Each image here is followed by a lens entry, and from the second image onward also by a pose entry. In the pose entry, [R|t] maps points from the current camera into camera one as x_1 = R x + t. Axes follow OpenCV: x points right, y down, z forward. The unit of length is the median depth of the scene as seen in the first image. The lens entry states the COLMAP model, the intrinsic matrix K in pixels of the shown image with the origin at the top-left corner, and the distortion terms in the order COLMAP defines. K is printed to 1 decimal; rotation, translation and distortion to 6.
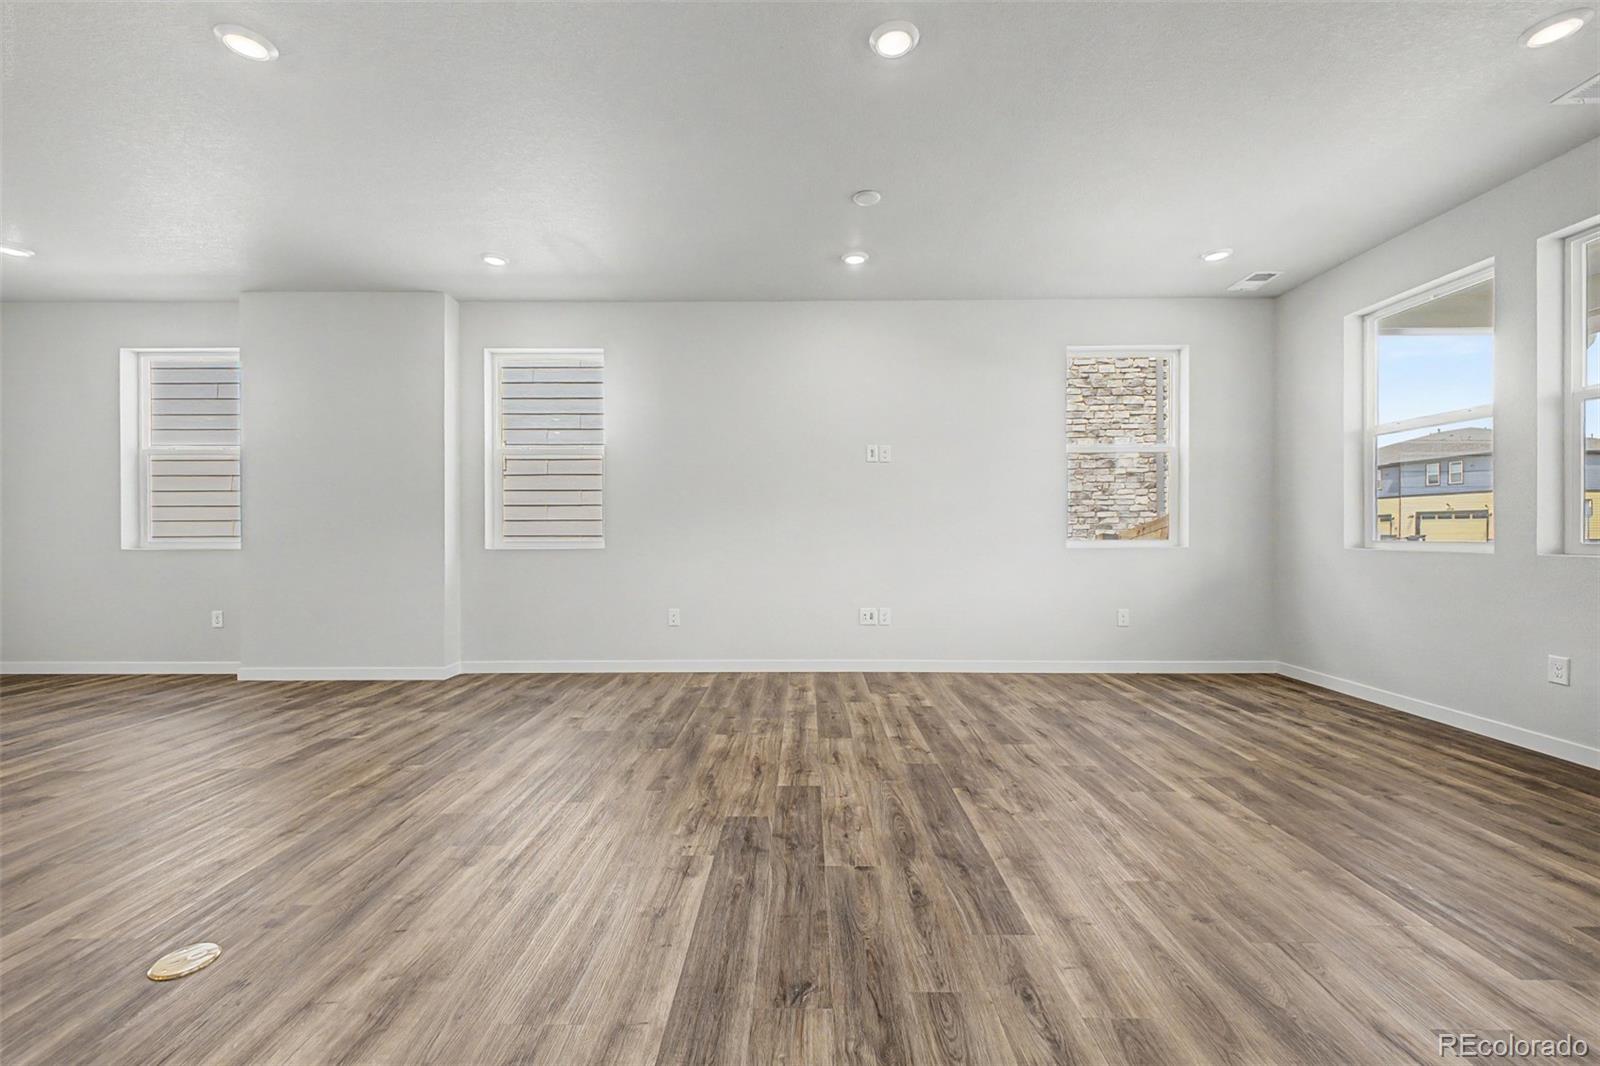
lens RADIAL K [[637.1, 0, 800.1], [0, 637.1, 528.2], [0, 0, 1]] dist [0.014590, -0.004101]
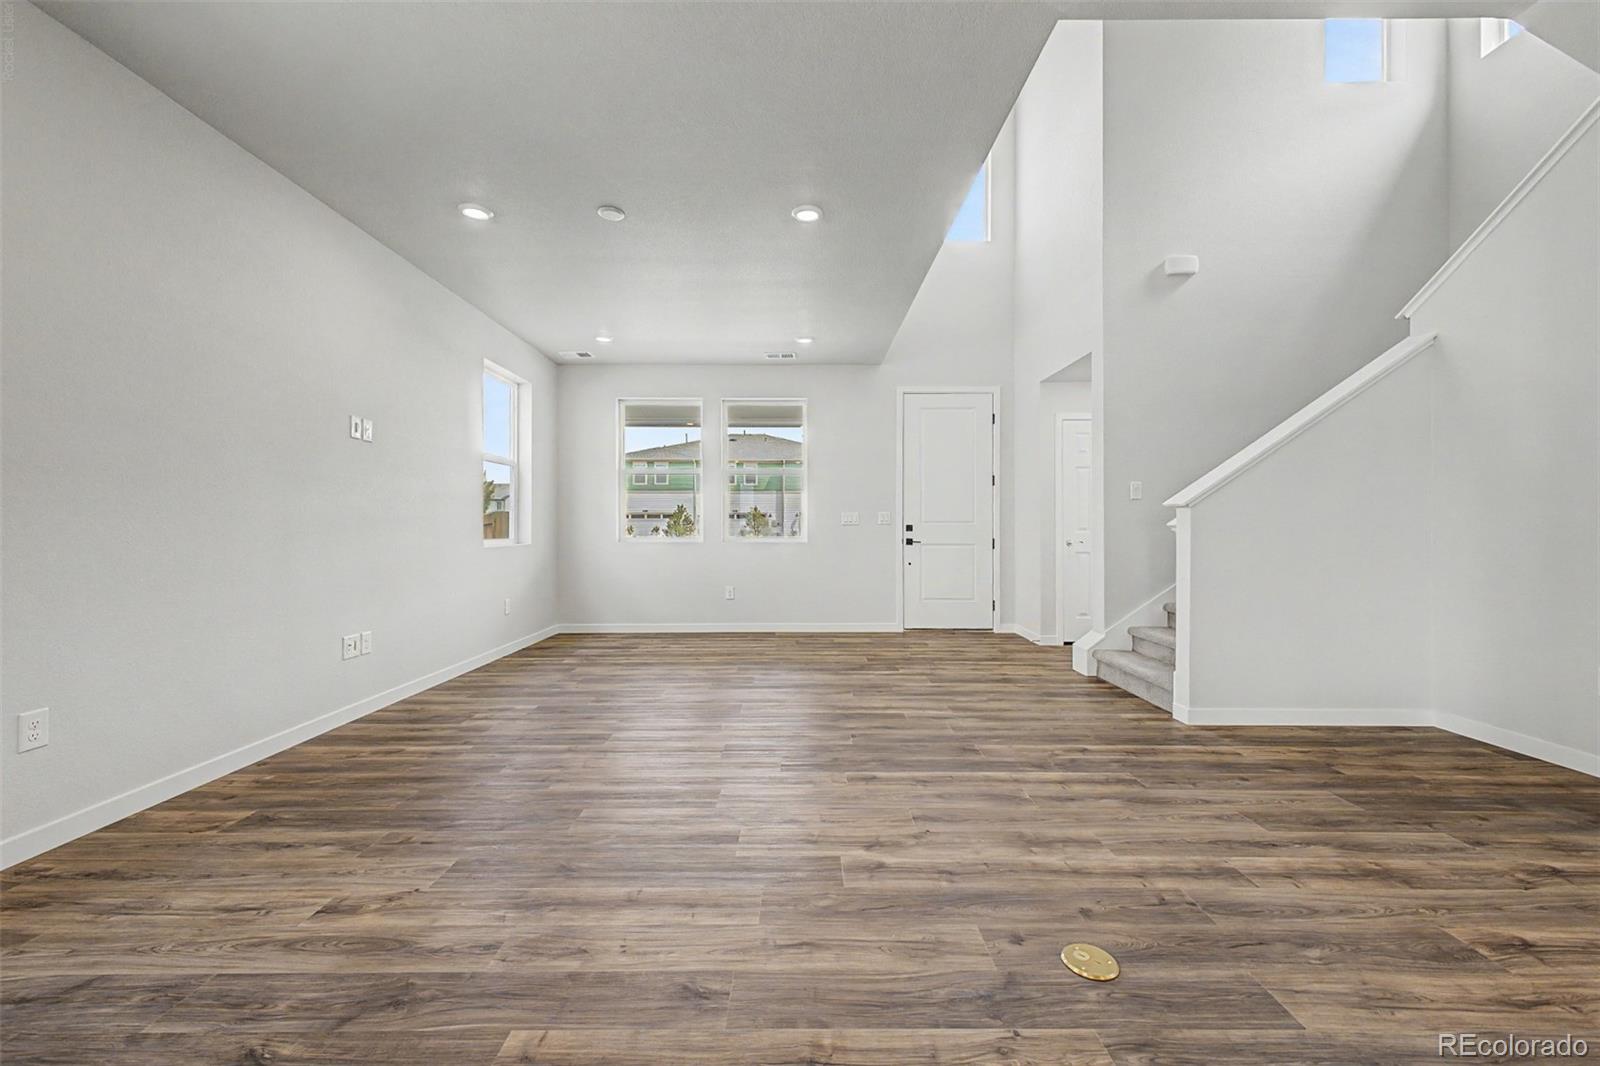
lens RADIAL K [[637.1, 0, 794.1], [0, 637.1, 527.0], [0, 0, 1]] dist [0.014590, -0.004101]
pose [[-0.001350, 0.008165, 0.999966, -1.298015], [-0.003502, 0.999960, -0.008170, 0.006181], [-0.999993, -0.003513, -0.001322, 0.972405]]
